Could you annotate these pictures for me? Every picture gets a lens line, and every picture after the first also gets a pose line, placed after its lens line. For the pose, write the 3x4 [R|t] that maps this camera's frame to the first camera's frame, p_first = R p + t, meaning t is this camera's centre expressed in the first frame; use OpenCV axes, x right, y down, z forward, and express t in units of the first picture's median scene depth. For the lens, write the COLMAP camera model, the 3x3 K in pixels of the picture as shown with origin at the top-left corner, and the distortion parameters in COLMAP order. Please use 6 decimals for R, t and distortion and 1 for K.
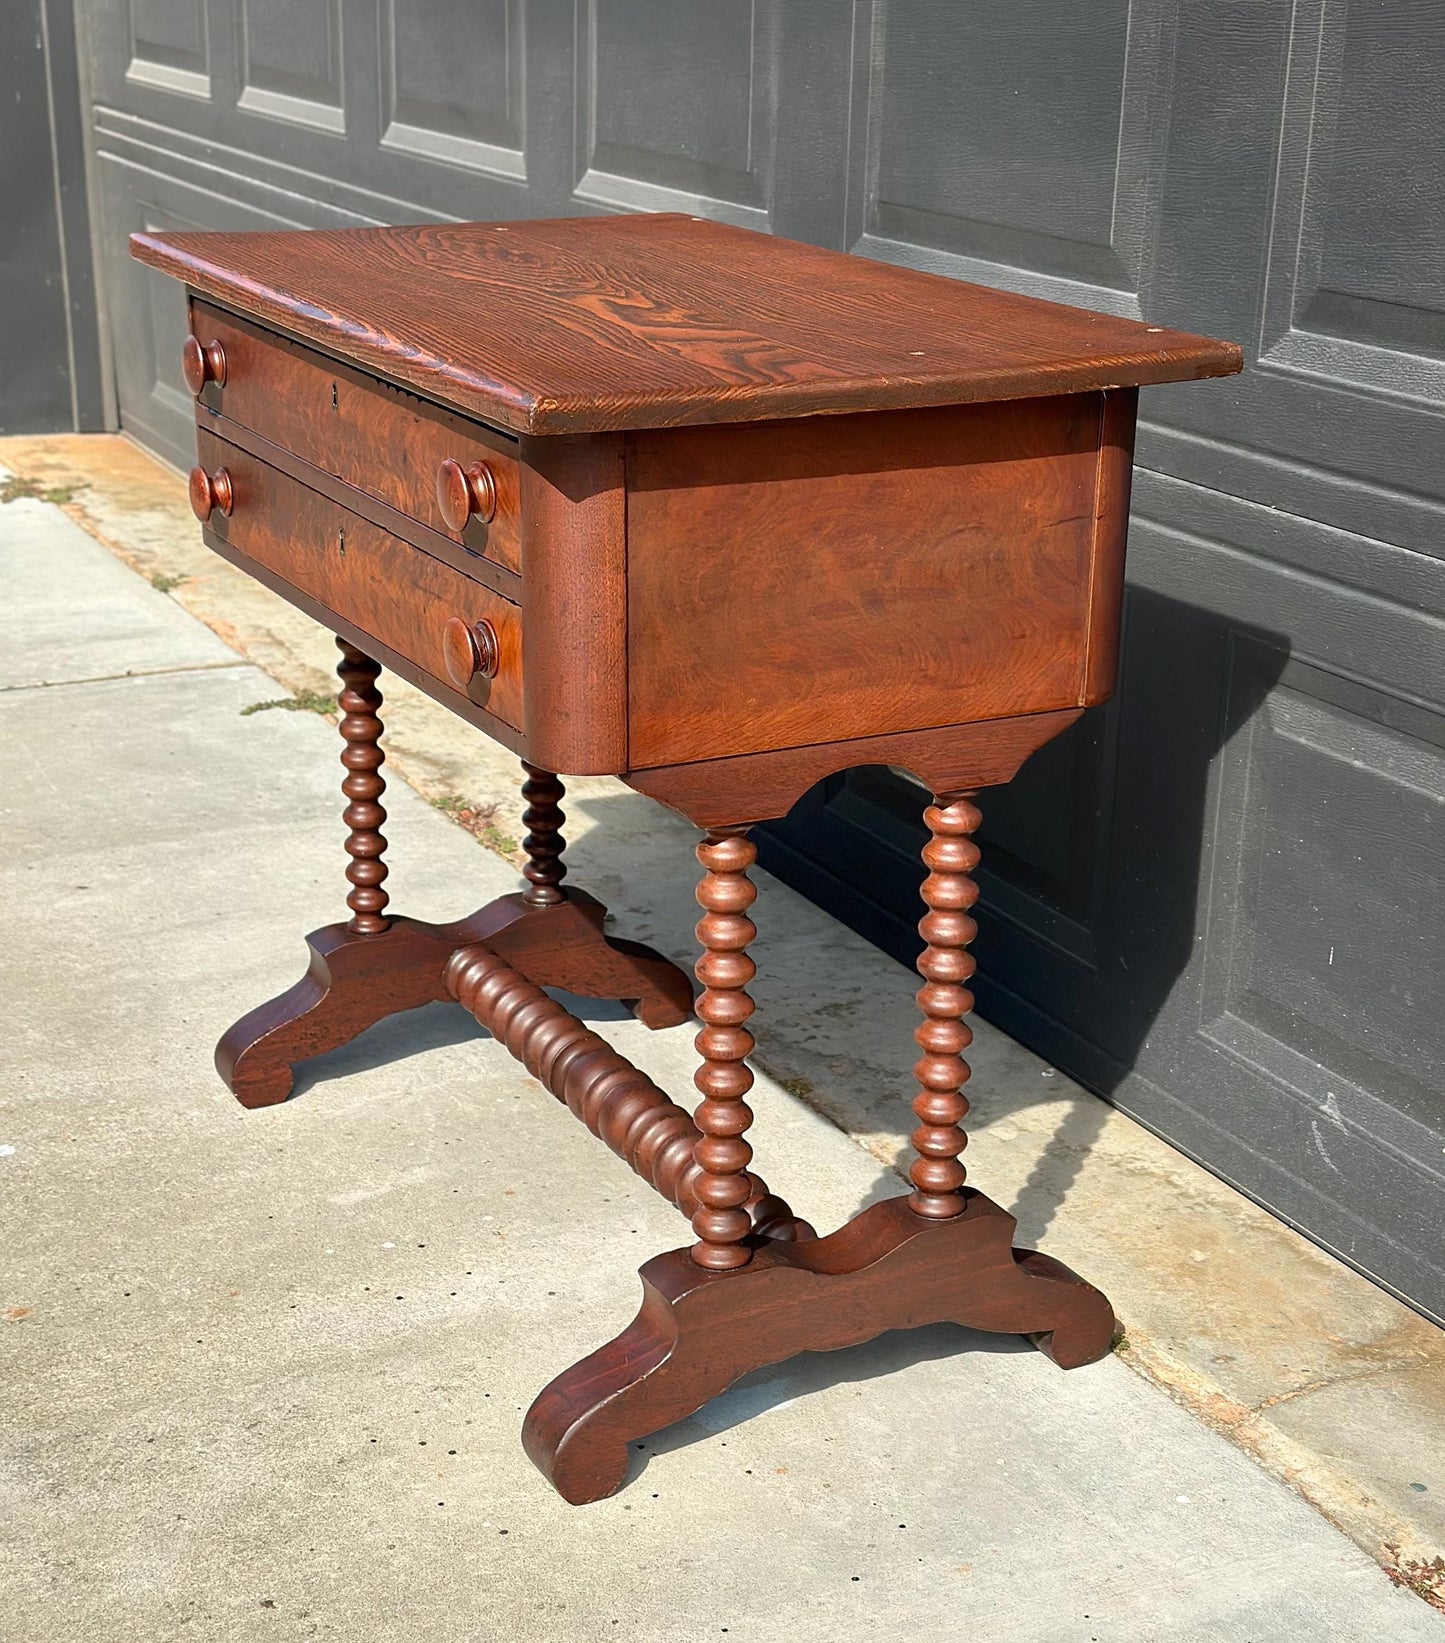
lens RADIAL K [[2697.9, 0, 735.8], [0, 2697.9, 887.2], [0, 0, 1]] dist [0.134178, 0.000000]
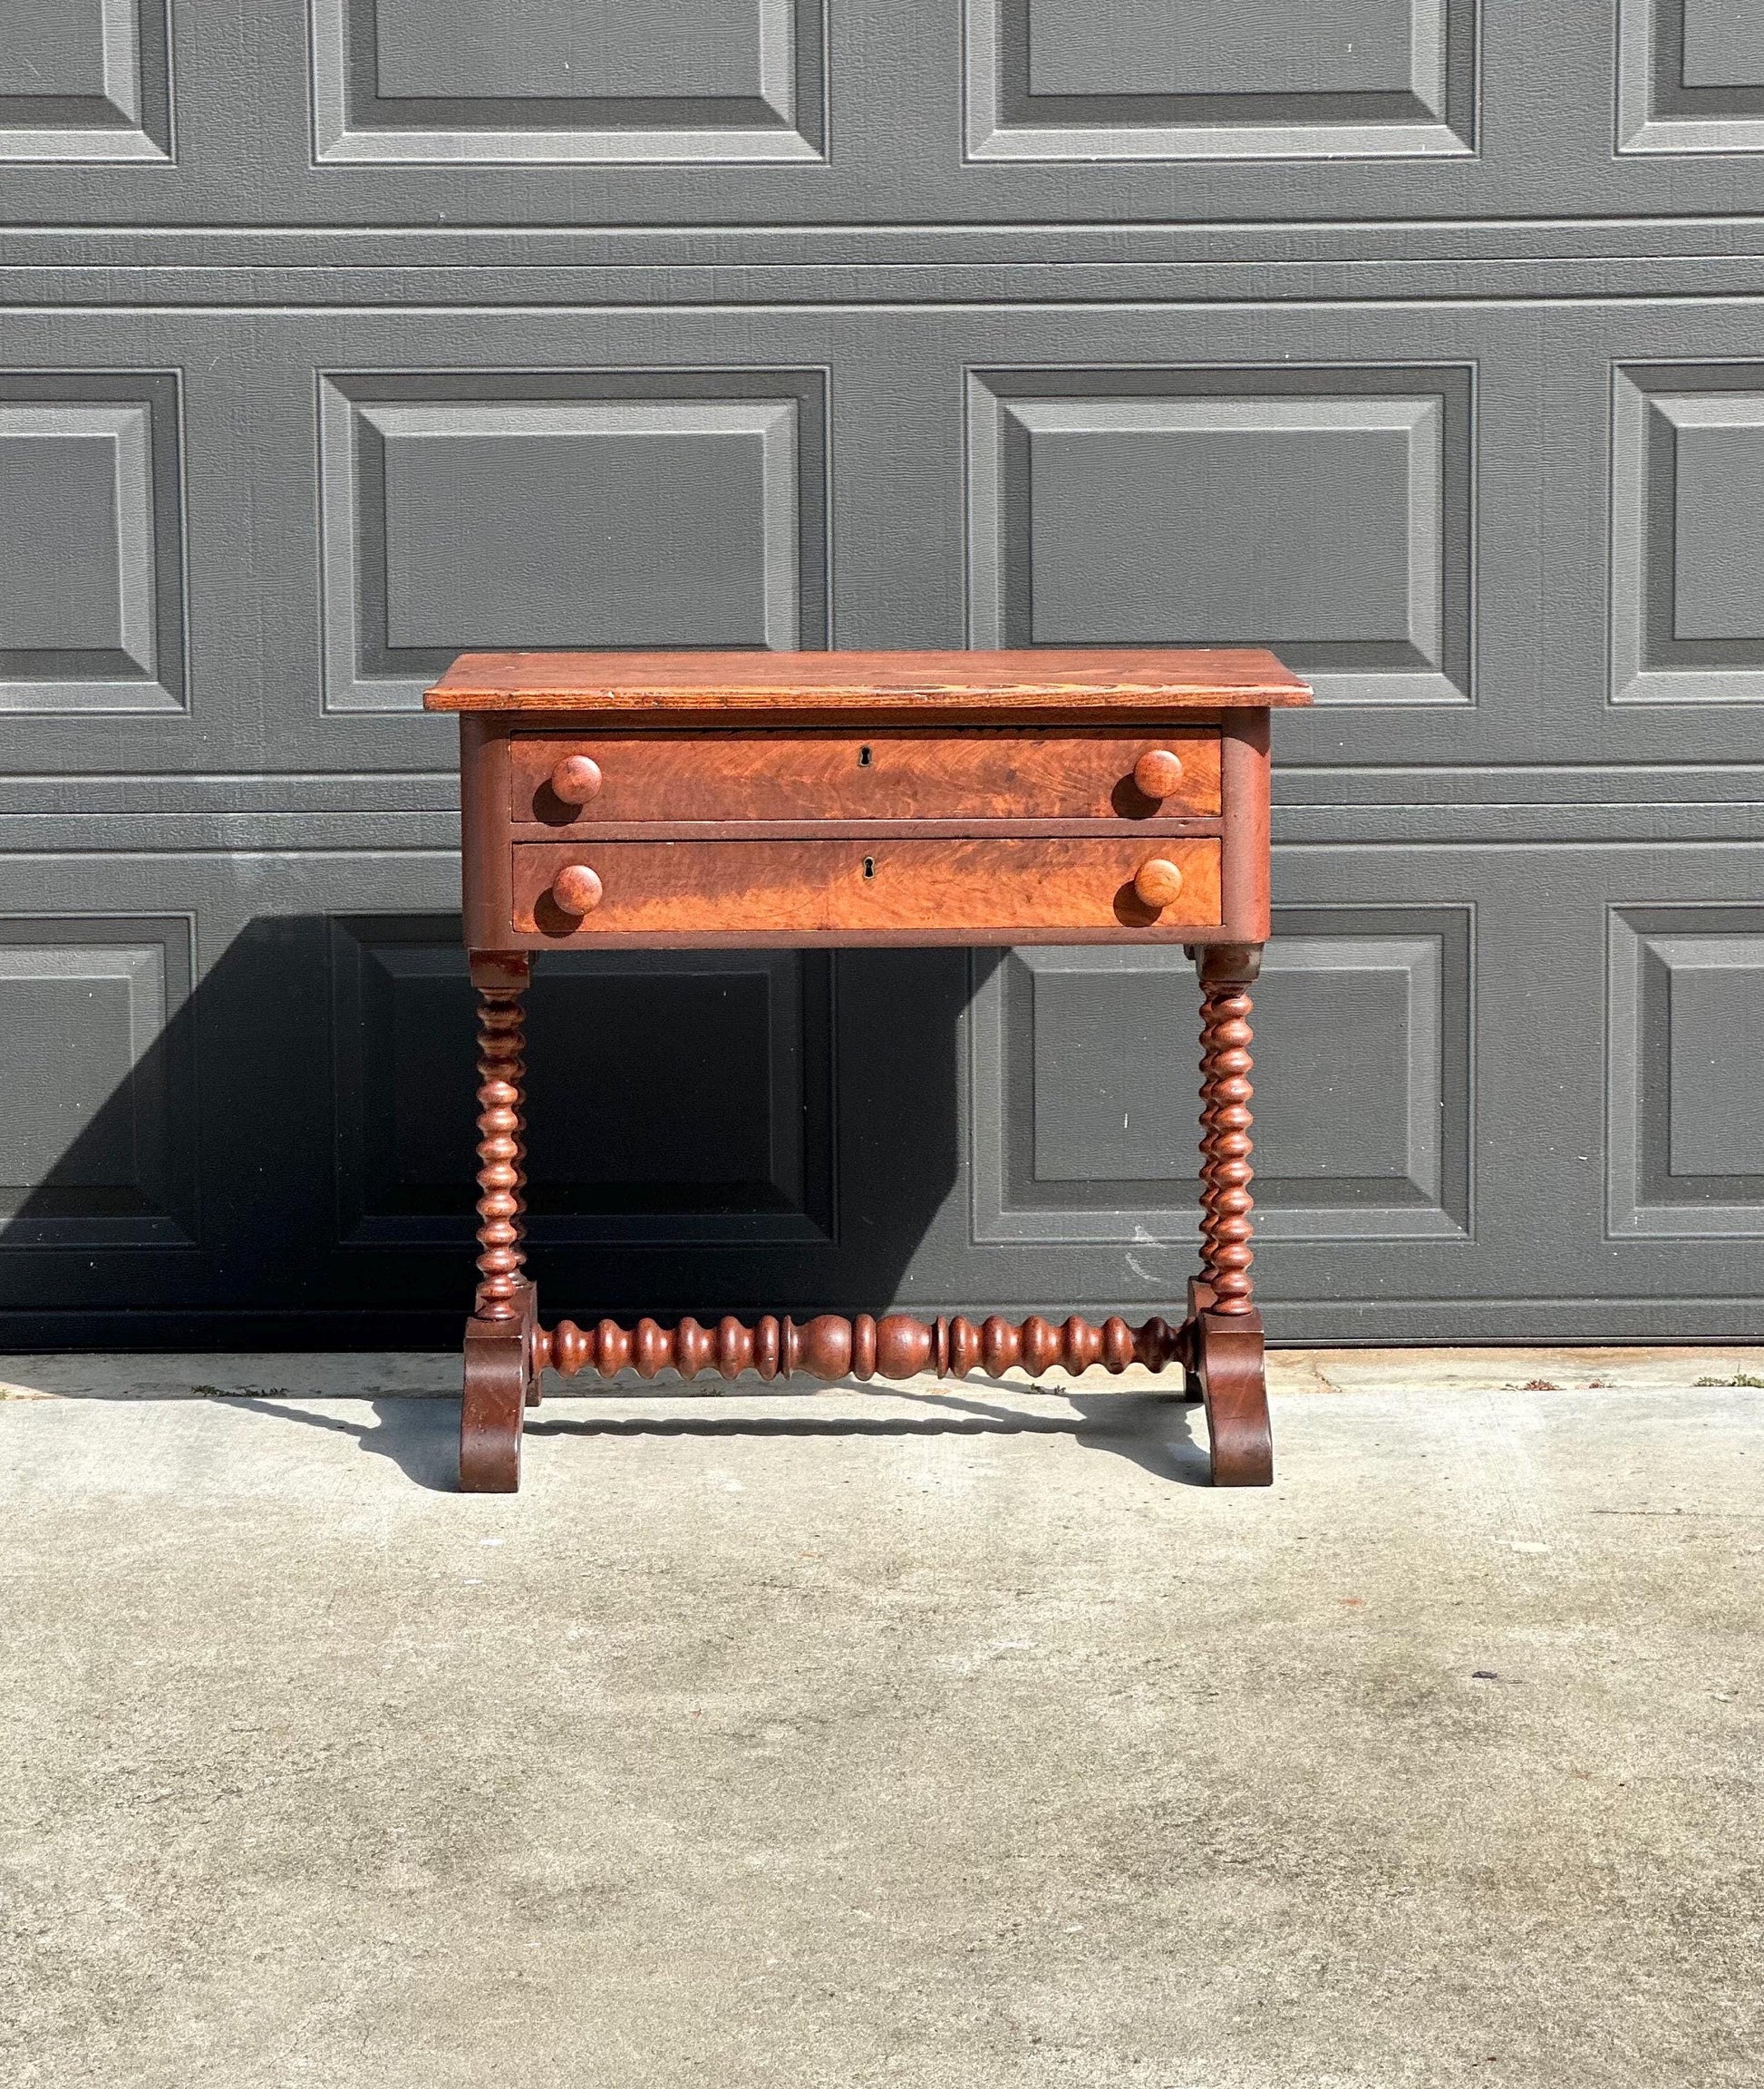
lens RADIAL K [[5562.0, 0, 868.3], [0, 5562.0, 1035.4], [0, 0, 1]] dist [0.043525, 0.000000]
pose [[0.450637, -0.131128, 0.883024, -2.665342], [0.316759, 0.948277, -0.020834, 0.002940], [-0.834619, 0.289095, 0.468865, -0.228992]]
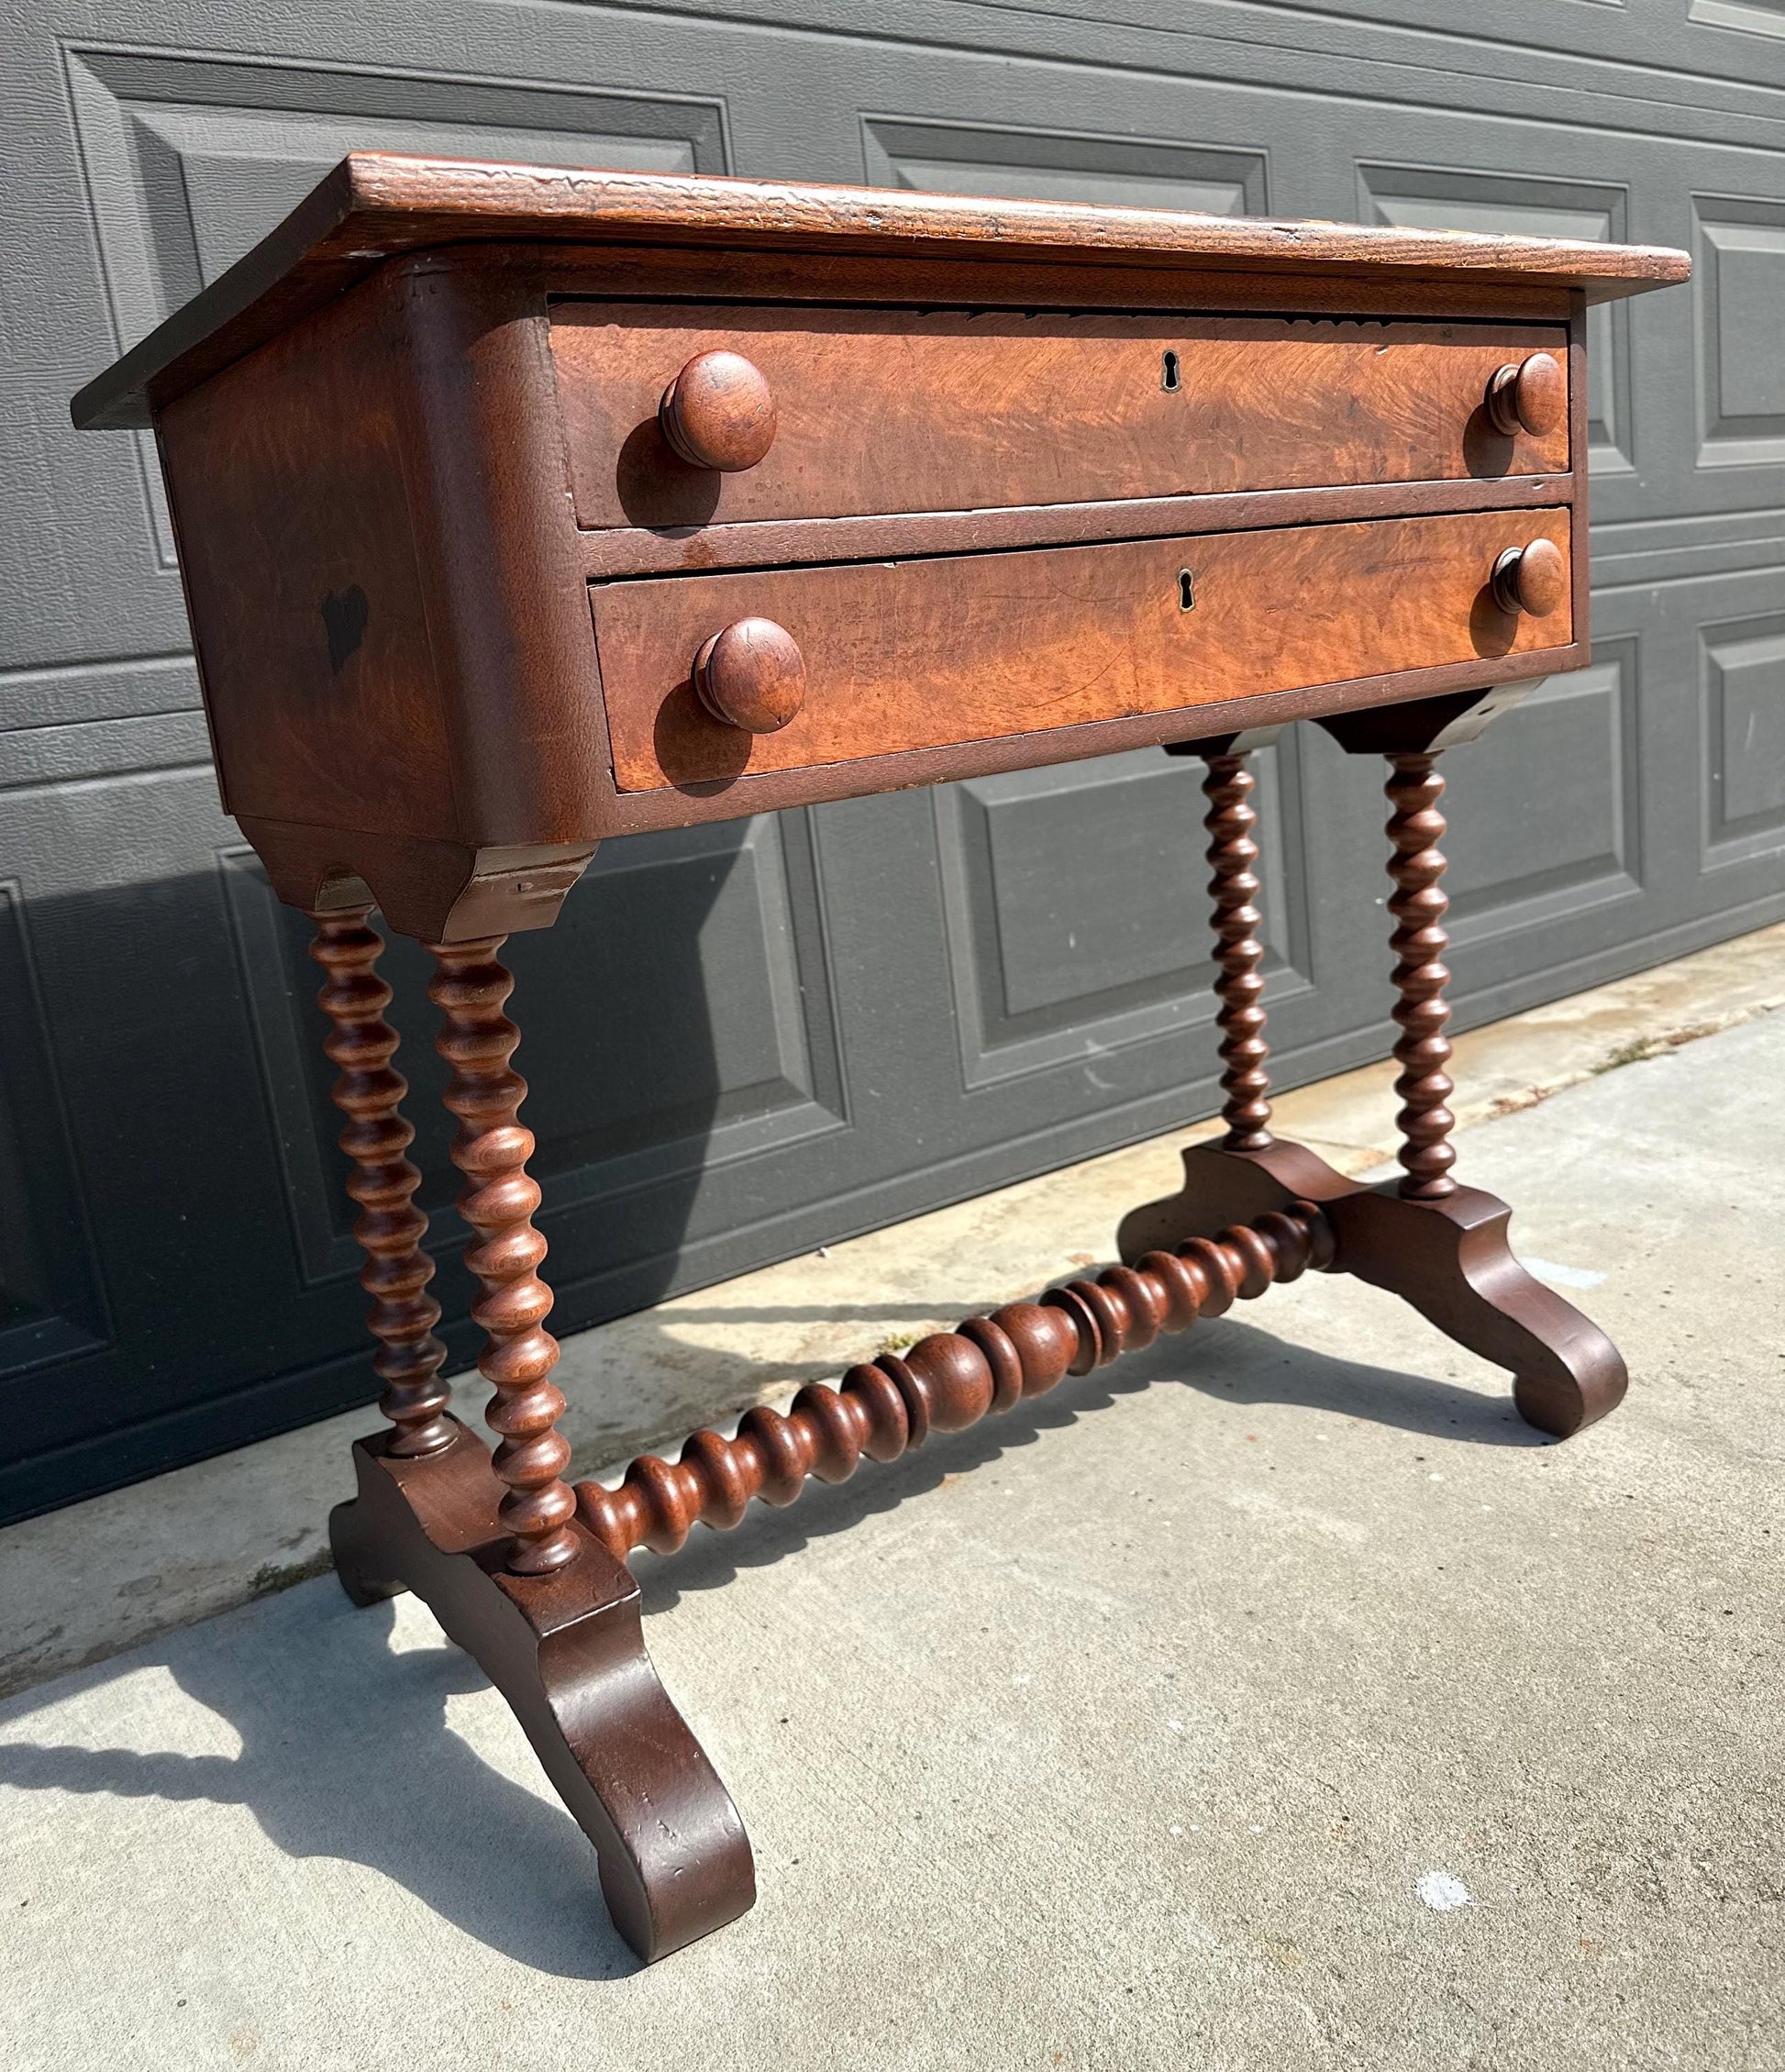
lens RADIAL K [[1685.1, 0, 888.7], [0, 1685.1, 1021.5], [0, 0, 1]] dist [0.057755, -0.082584]
pose [[-0.141785, -0.224088, 0.964200, -0.621488], [0.429611, 0.863598, 0.263881, -0.192444], [-0.891814, 0.451645, -0.026174, 1.212097]]
